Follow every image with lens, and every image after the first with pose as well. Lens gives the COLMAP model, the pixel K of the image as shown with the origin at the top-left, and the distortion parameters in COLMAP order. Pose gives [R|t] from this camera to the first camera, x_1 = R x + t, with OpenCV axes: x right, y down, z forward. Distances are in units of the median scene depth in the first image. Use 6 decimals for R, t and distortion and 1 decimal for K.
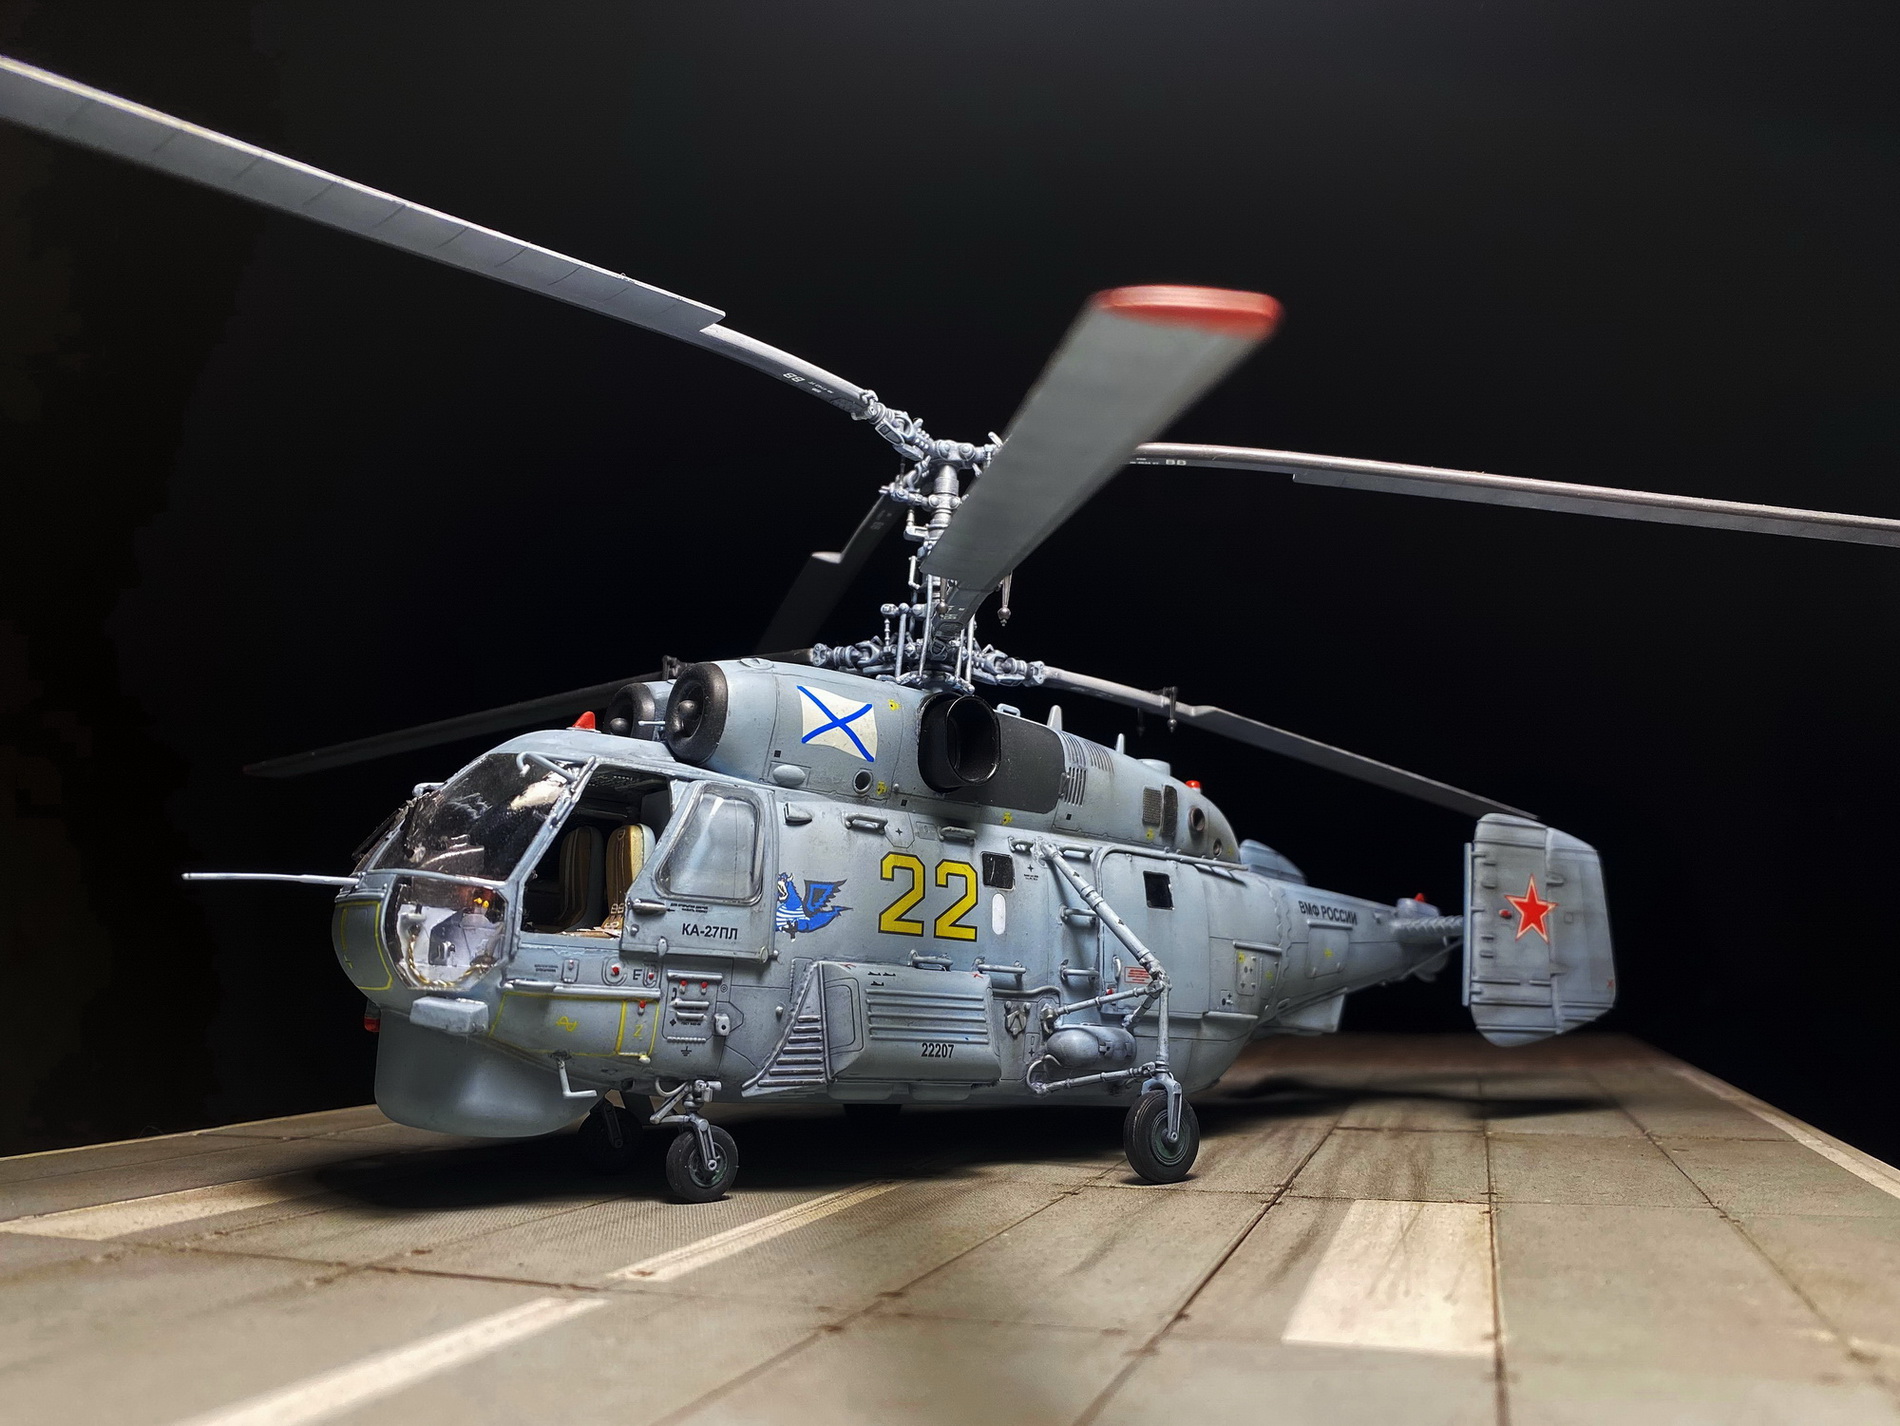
lens RADIAL K [[1520.2, 0, 950.0], [0, 1520.2, 713.0], [0, 0, 1]] dist [0.049824, -0.002843]
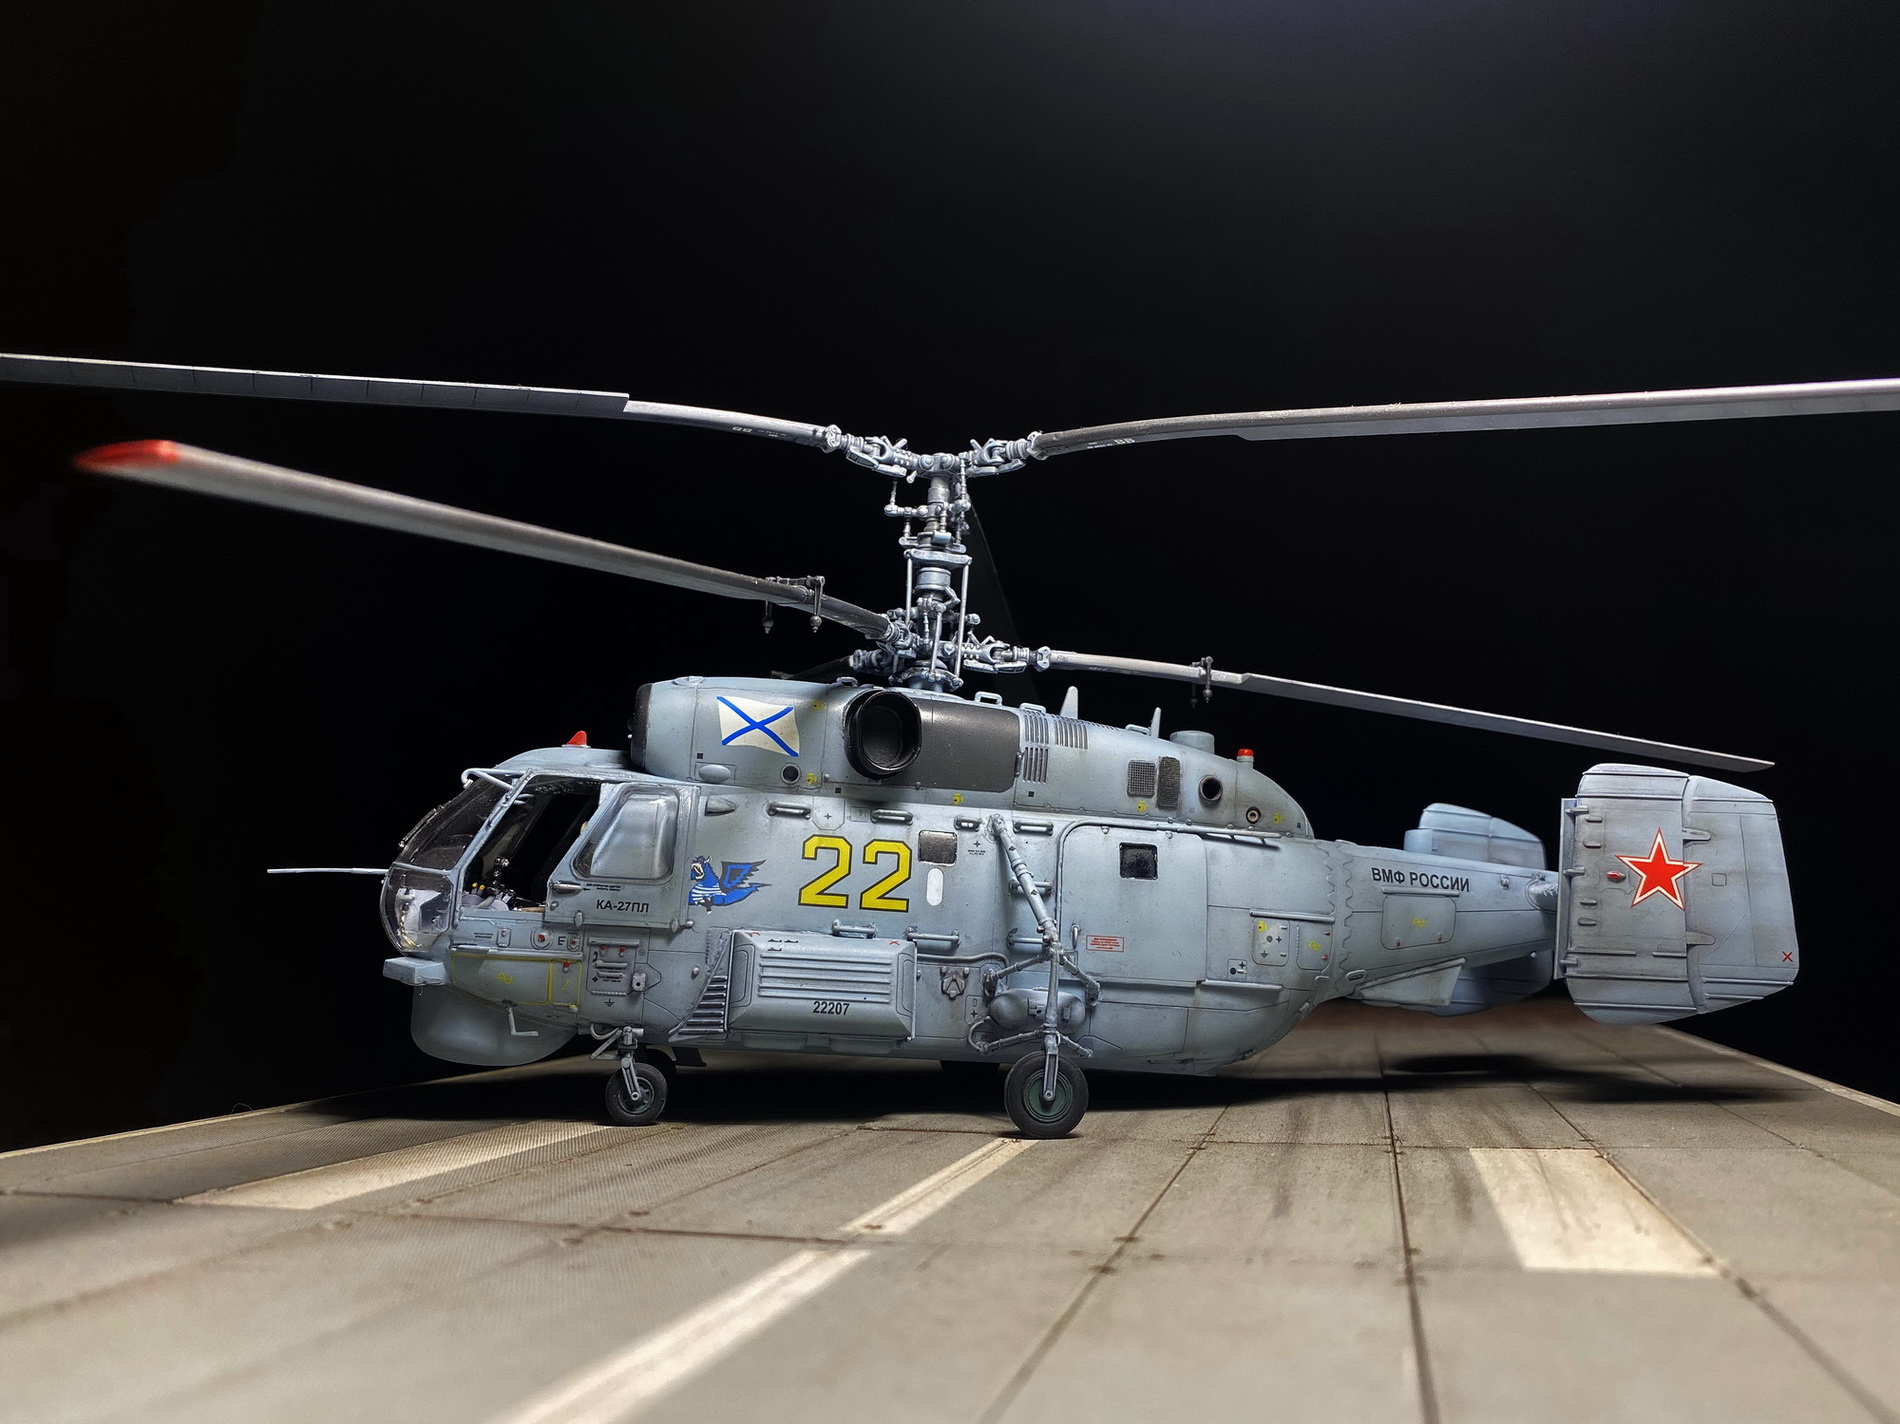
lens RADIAL K [[1520.2, 0, 950.0], [0, 1520.2, 712.0], [0, 0, 1]] dist [0.049824, -0.002843]
pose [[0.867259, -0.075571, -0.492089, 0.616078], [0.081094, 0.996655, -0.010138, 0.019610], [0.491209, -0.031113, 0.870486, 0.060118]]
